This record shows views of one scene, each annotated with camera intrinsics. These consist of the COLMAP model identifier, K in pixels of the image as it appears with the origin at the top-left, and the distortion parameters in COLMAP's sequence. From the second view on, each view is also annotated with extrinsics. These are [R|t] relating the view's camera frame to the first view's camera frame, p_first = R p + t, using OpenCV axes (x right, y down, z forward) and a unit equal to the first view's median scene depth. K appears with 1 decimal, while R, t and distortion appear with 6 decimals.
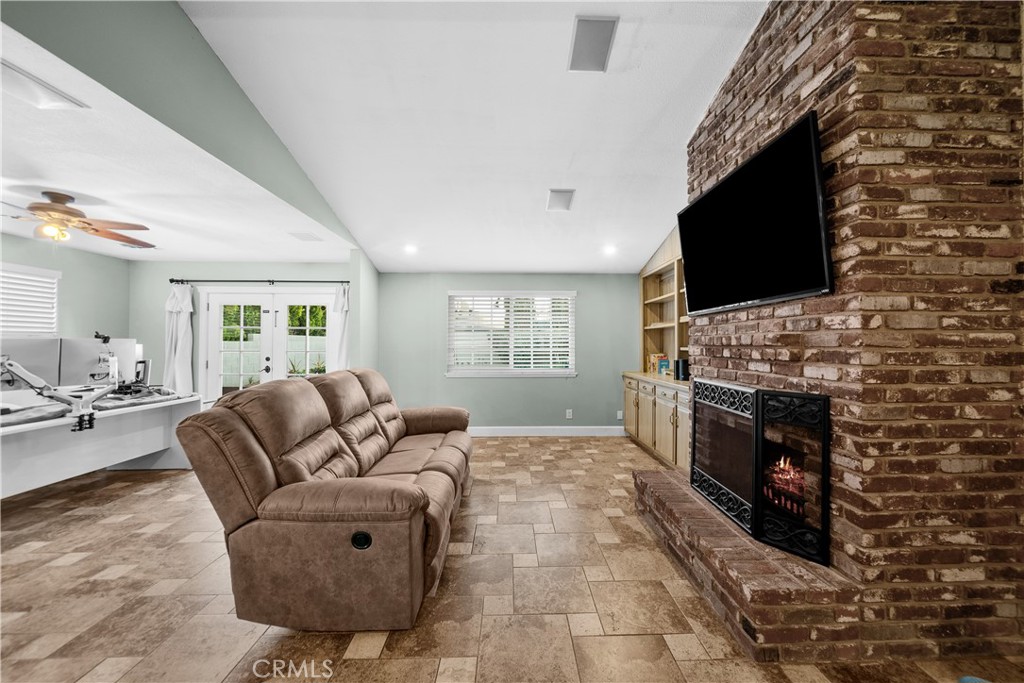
lens RADIAL K [[399.0, 0, 523.6], [0, 399.0, 342.4], [0, 0, 1]] dist [-0.000583, -0.000094]
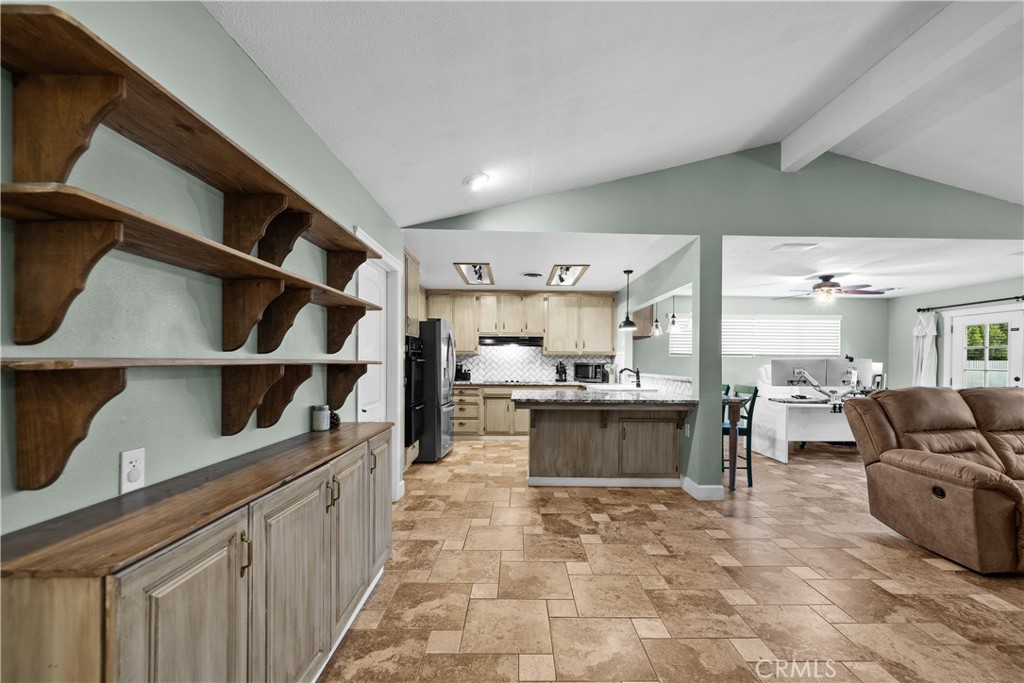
lens RADIAL K [[411.7, 0, 519.3], [0, 411.7, 356.6], [0, 0, 1]] dist [-0.001334, -0.000221]
pose [[-0.022192, -0.014267, -0.999652, 0.757616], [-0.001895, 0.999897, -0.014229, 0.008140], [0.999752, 0.001579, -0.022216, -0.347204]]
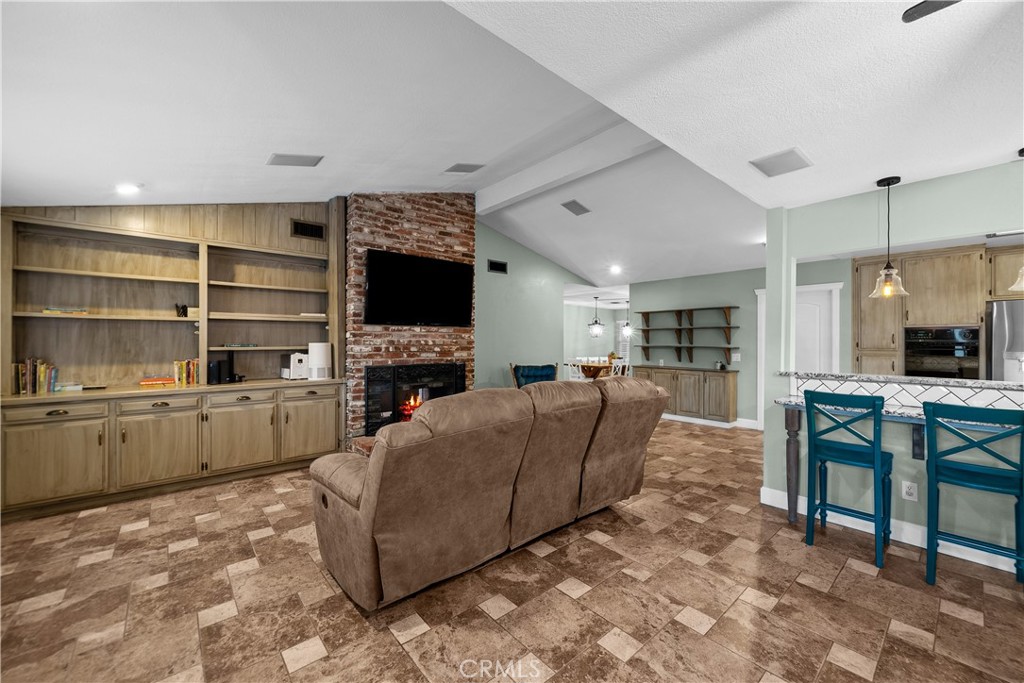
lens RADIAL K [[399.0, 0, 523.6], [0, 399.0, 342.4], [0, 0, 1]] dist [-0.000583, -0.000094]
pose [[-0.636140, -0.006531, 0.771546, -1.171196], [-0.010295, 0.999947, -0.000024, -0.007679], [-0.771505, -0.007958, -0.636174, 1.694415]]
